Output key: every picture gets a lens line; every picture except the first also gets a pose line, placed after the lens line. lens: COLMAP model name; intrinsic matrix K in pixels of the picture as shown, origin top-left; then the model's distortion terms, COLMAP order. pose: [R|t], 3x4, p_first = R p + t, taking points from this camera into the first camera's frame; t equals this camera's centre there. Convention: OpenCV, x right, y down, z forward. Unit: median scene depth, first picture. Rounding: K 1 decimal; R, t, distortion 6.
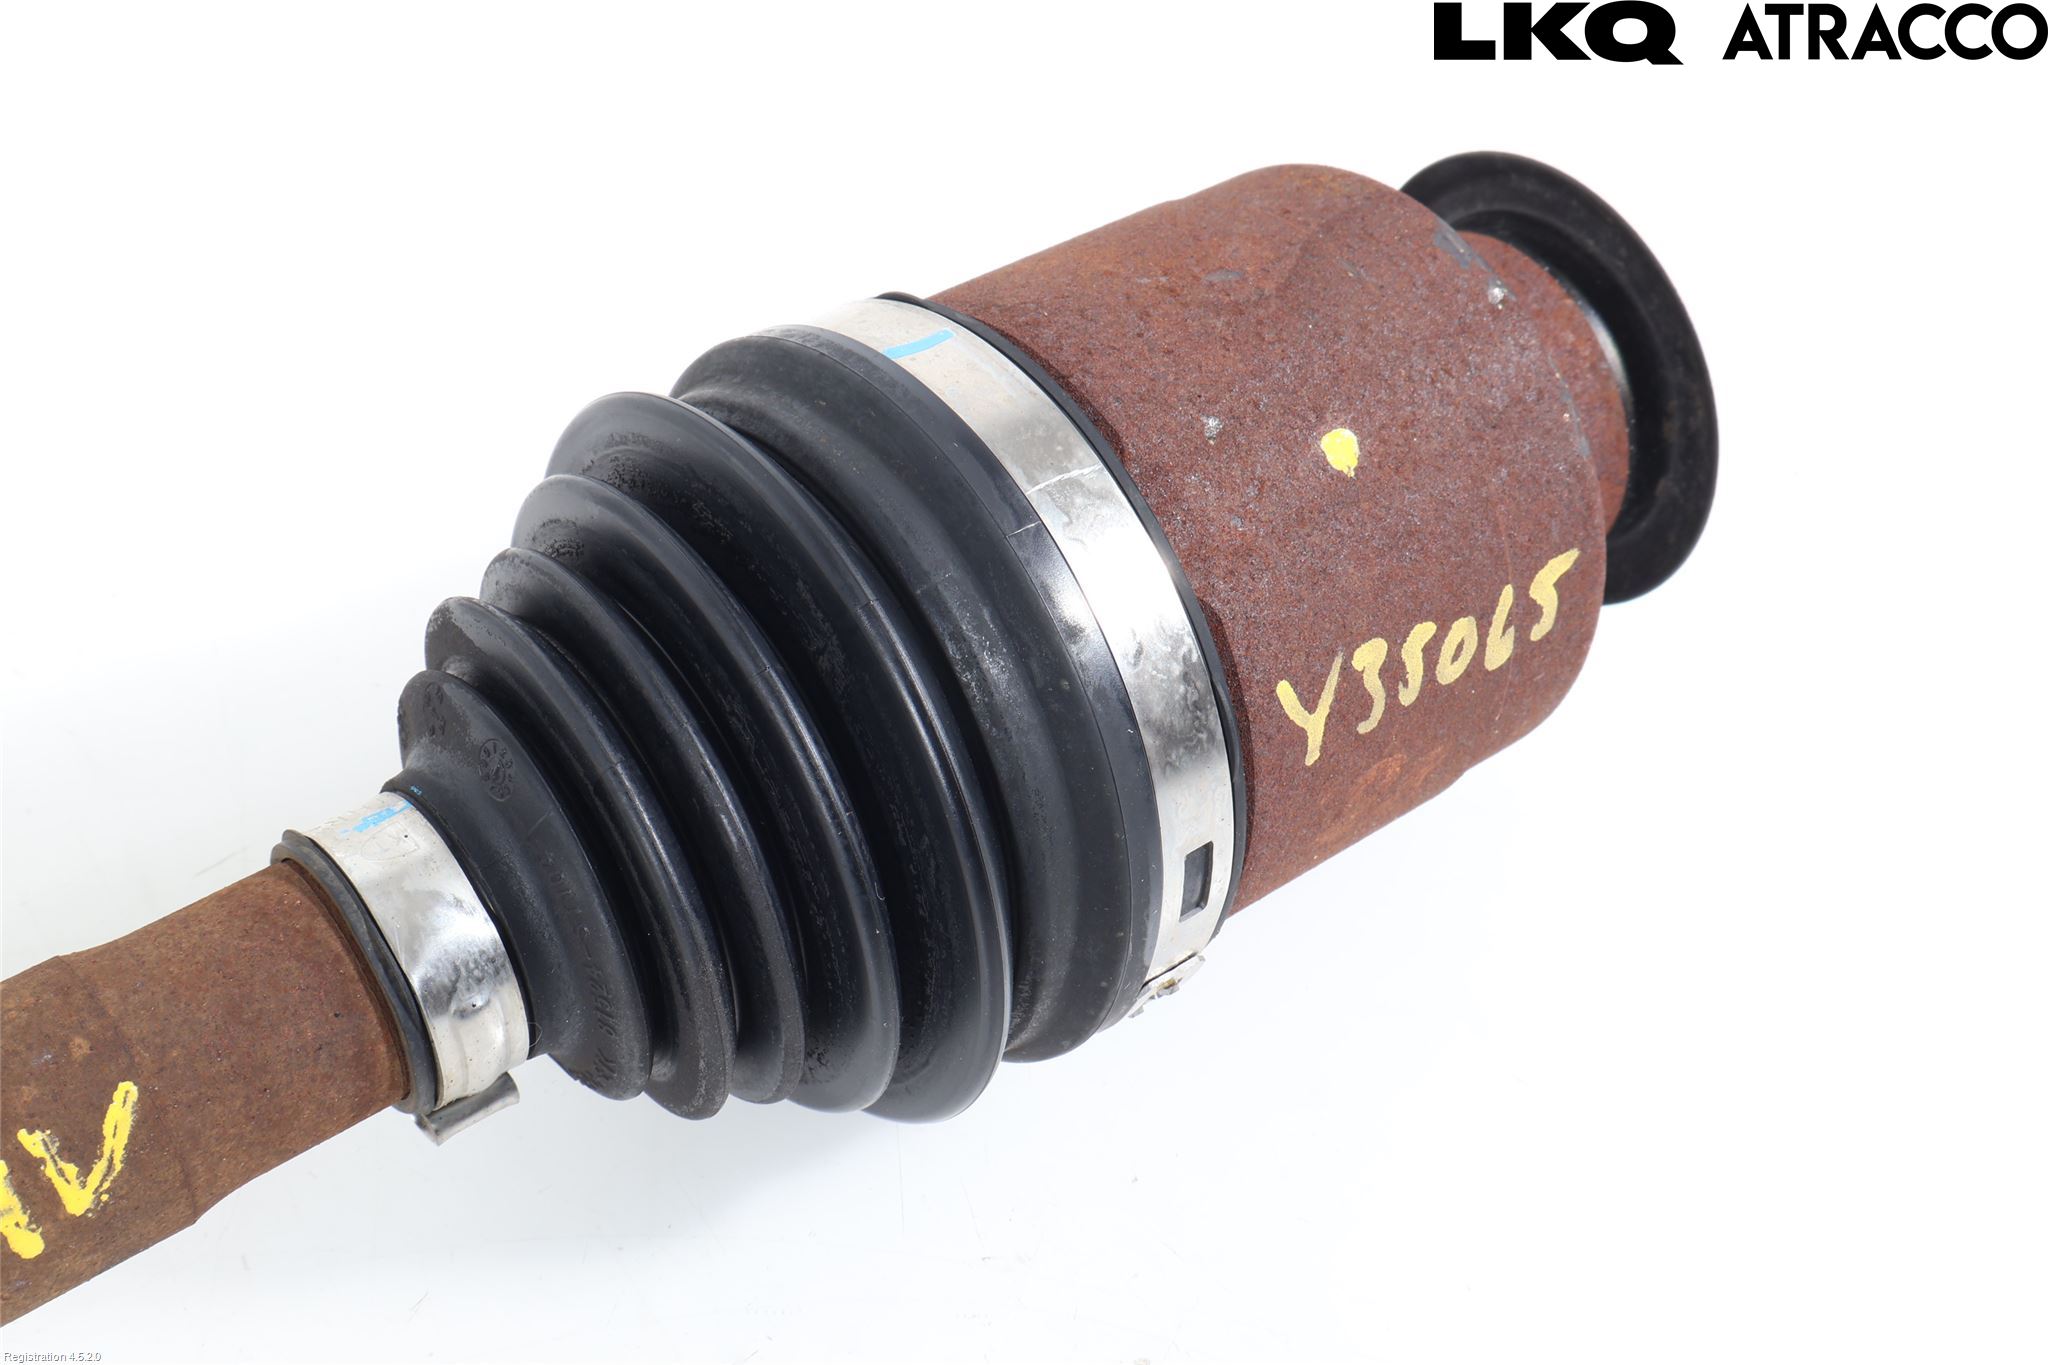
lens RADIAL K [[2847.8, 0, 1024.0], [0, 2847.8, 682.5], [0, 0, 1]] dist [0.011078, -0.004093]
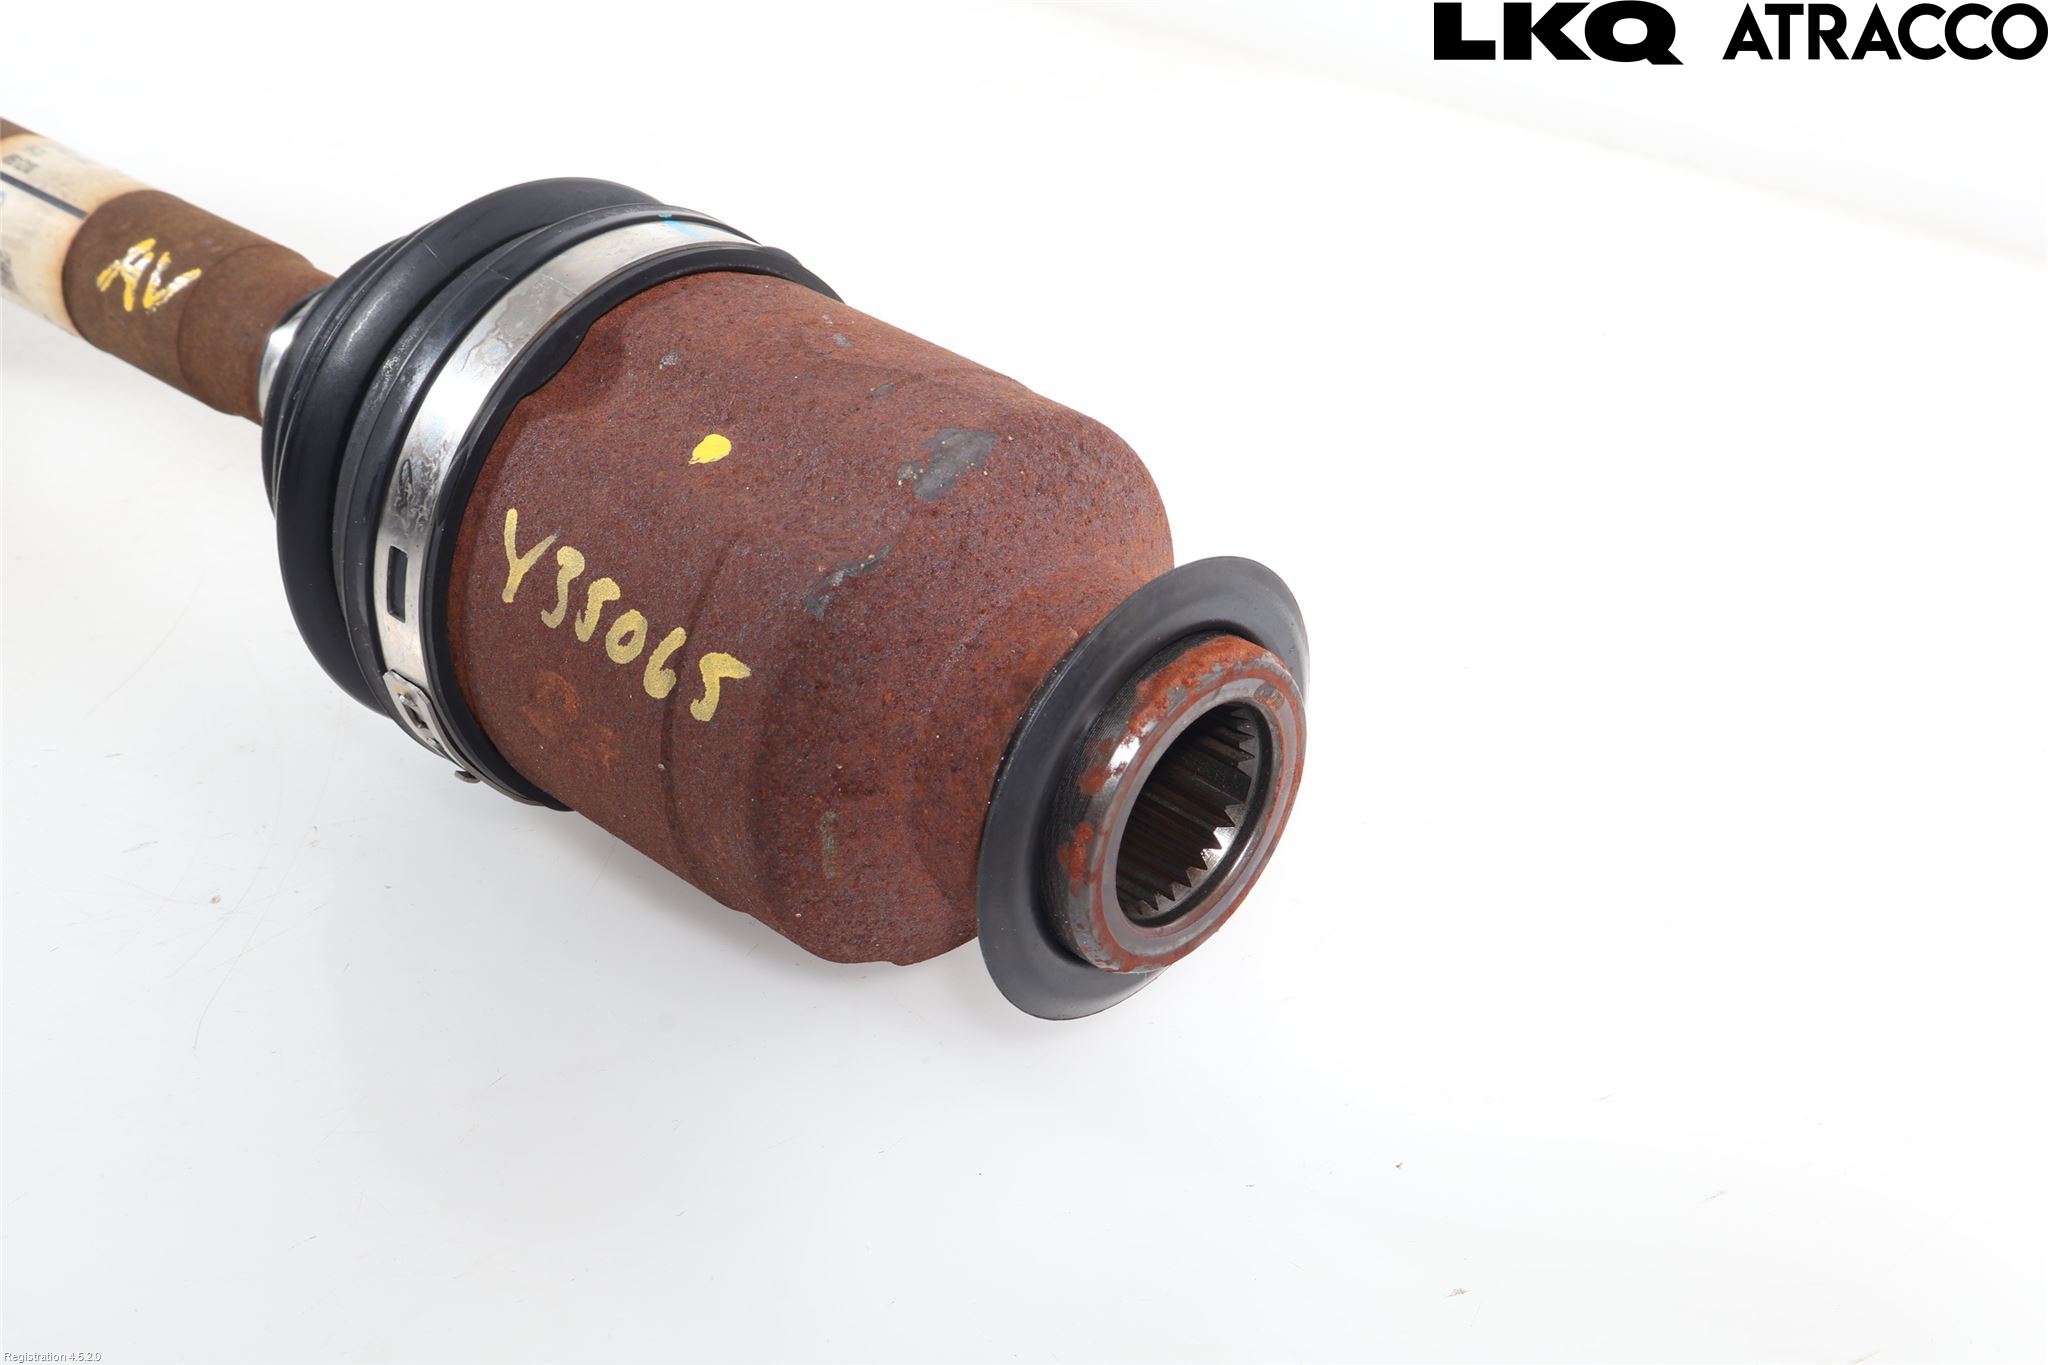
lens RADIAL K [[2847.8, 0, 1024.0], [0, 2847.8, 682.5], [0, 0, 1]] dist [0.011078, -0.004093]
pose [[0.144509, 0.414971, -0.898285, 1.416121], [-0.733145, 0.654582, 0.184447, -0.382202], [0.664541, 0.631919, 0.398827, 0.797644]]
